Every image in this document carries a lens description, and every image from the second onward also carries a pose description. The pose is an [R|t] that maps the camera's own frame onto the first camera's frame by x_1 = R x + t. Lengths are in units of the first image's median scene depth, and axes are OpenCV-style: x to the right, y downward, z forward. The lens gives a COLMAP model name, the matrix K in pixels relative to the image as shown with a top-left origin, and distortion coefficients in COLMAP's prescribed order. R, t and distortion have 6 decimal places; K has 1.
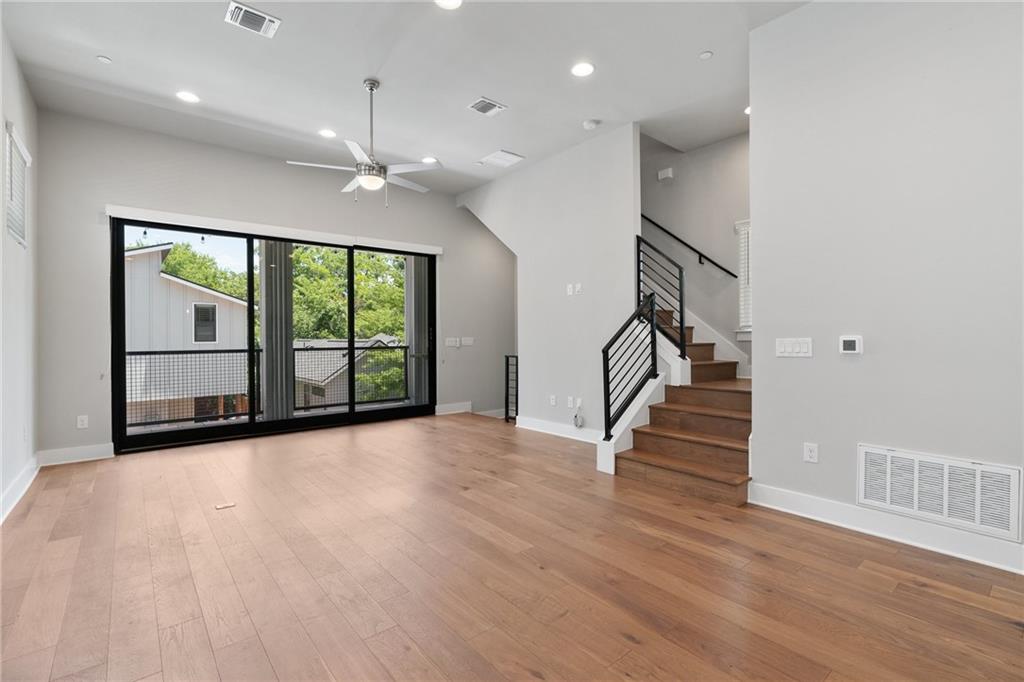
lens RADIAL K [[466.6, 0, 508.7], [0, 466.6, 336.3], [0, 0, 1]] dist [-0.013715, 0.004907]
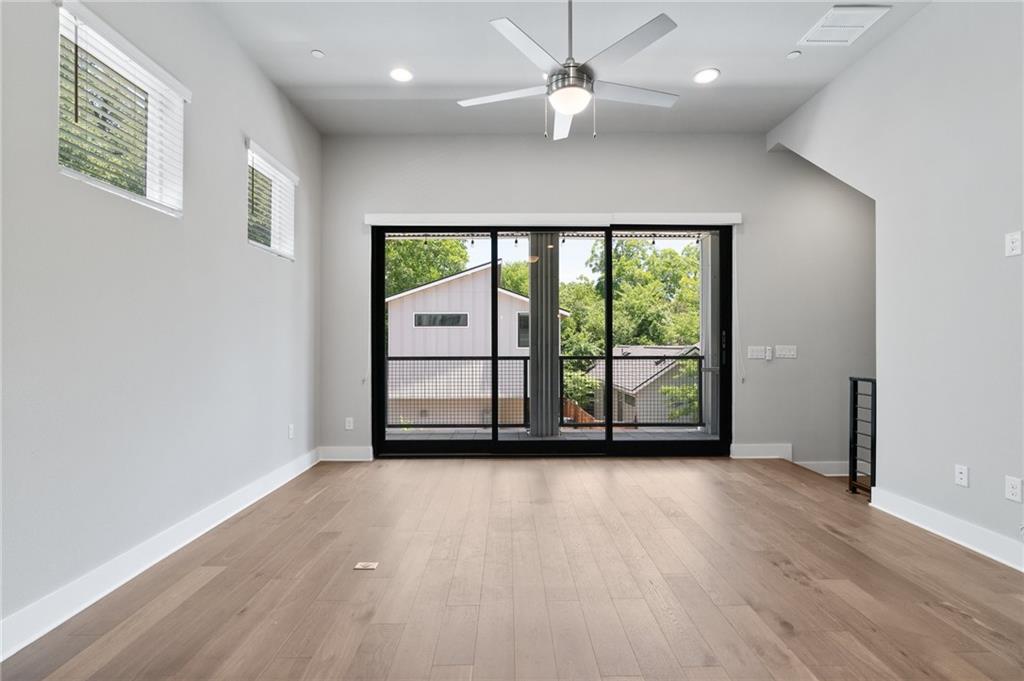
lens RADIAL K [[466.6, 0, 514.4], [0, 466.6, 345.5], [0, 0, 1]] dist [-0.013715, 0.004907]
pose [[0.778337, 0.007225, -0.627805, 0.030249], [-0.002938, 0.999965, 0.007864, -0.001548], [0.627840, -0.004277, 0.778331, 0.298665]]
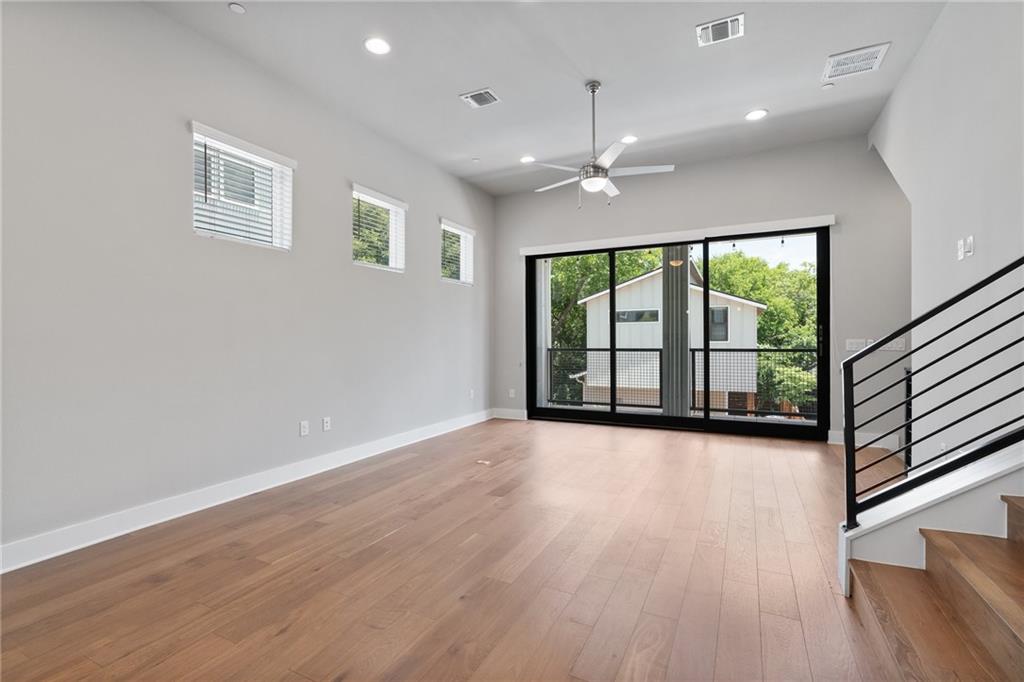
lens RADIAL K [[466.6, 0, 518.6], [0, 466.6, 338.6], [0, 0, 1]] dist [-0.013715, 0.004907]
pose [[0.405789, 0.002441, -0.913964, 0.364911], [0.003636, 0.999984, 0.004285, -0.001976], [0.913960, -0.005061, 0.405773, 0.288239]]
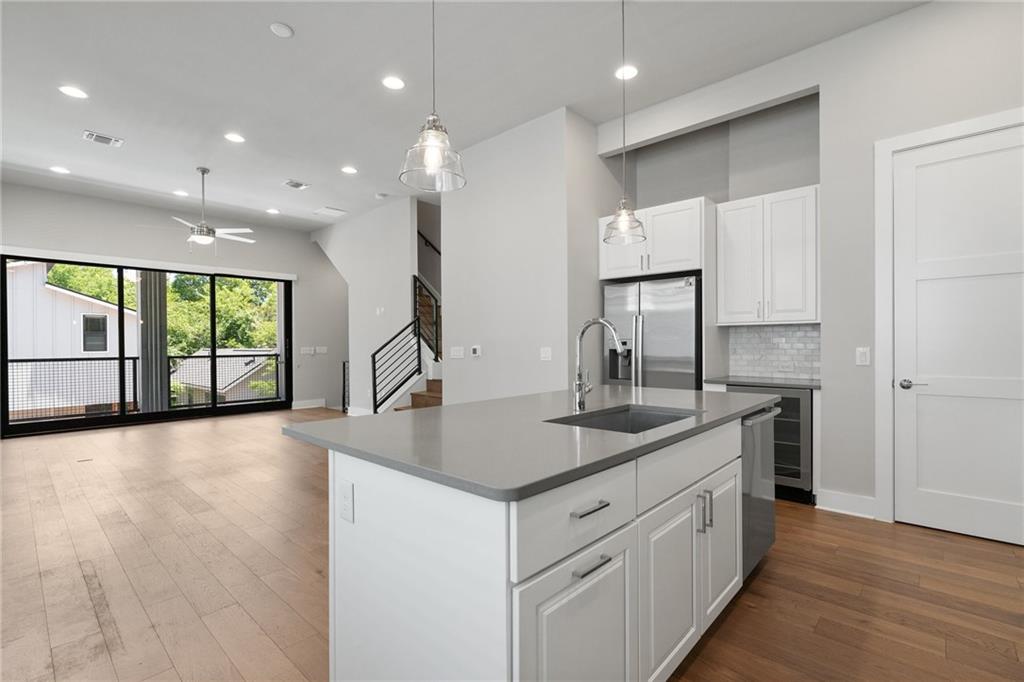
lens RADIAL K [[466.6, 0, 514.9], [0, 466.6, 345.6], [0, 0, 1]] dist [-0.013715, 0.004907]
pose [[0.989895, -0.002833, 0.141774, 0.296079], [0.002456, 0.999993, 0.002838, -0.003469], [-0.141781, -0.002461, 0.989895, -0.362290]]
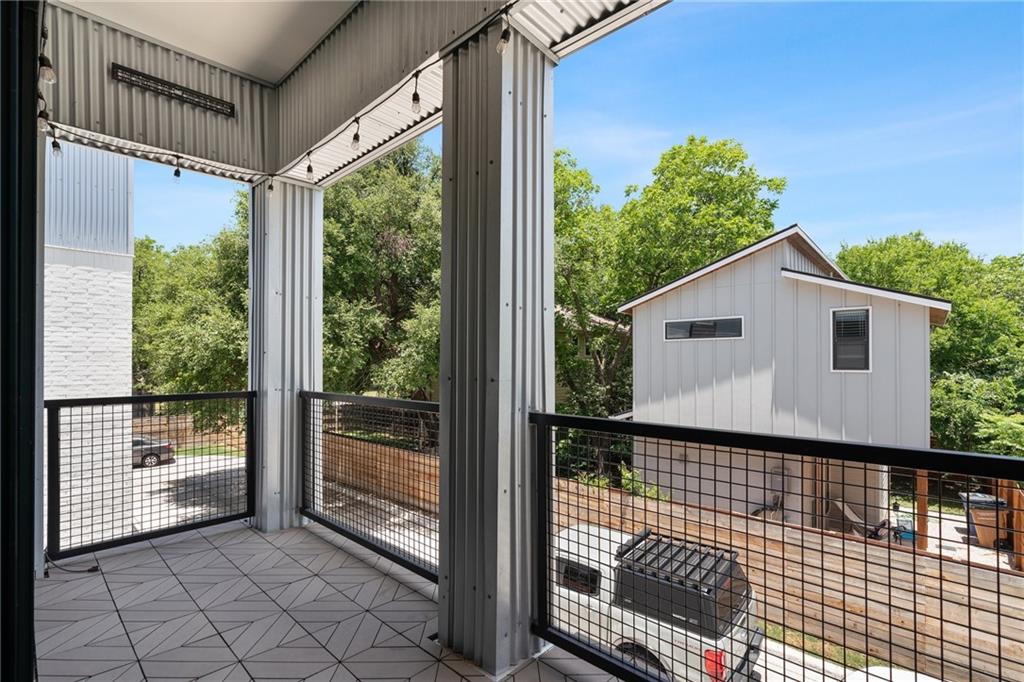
lens RADIAL K [[466.6, 0, 521.3], [0, 466.6, 355.8], [0, 0, 1]] dist [-0.013715, 0.004907]
pose [[0.125084, -0.004014, -0.992138, -0.203598], [-0.002606, 0.999987, -0.004374, -0.006909], [0.992143, 0.003132, 0.125072, 1.117000]]
